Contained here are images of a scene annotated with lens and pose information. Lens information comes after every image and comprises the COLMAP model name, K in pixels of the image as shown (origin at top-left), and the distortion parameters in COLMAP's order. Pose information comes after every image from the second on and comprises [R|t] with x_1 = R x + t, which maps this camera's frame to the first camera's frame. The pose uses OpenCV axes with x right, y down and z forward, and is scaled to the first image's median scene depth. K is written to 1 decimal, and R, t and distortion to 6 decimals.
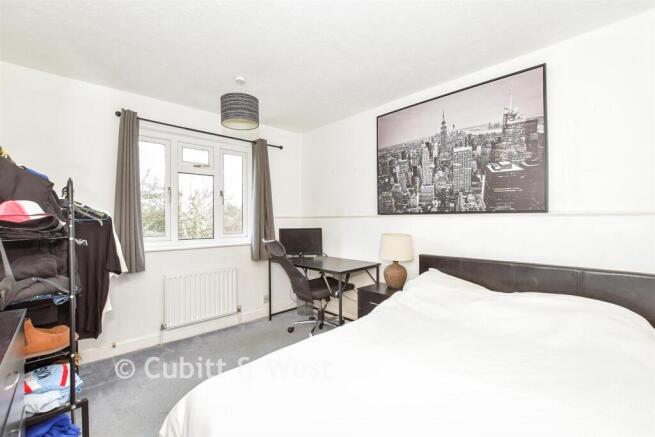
lens RADIAL K [[280.4, 0, 327.5], [0, 280.4, 218.5], [0, 0, 1]] dist [0.000863, 0.000077]
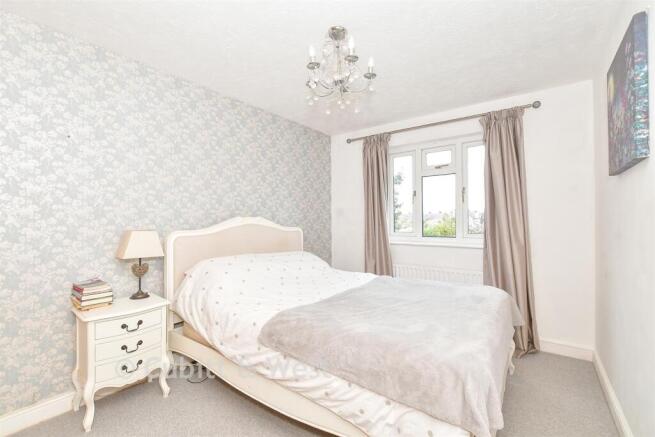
lens RADIAL K [[280.4, 0, 327.5], [0, 280.4, 218.5], [0, 0, 1]] dist [0.000863, 0.000077]
pose [[0.164551, -0.002610, -0.986365, 0.507294], [0.006108, 0.999980, -0.001627, 0.002617], [0.986350, -0.005757, 0.164563, 0.426920]]
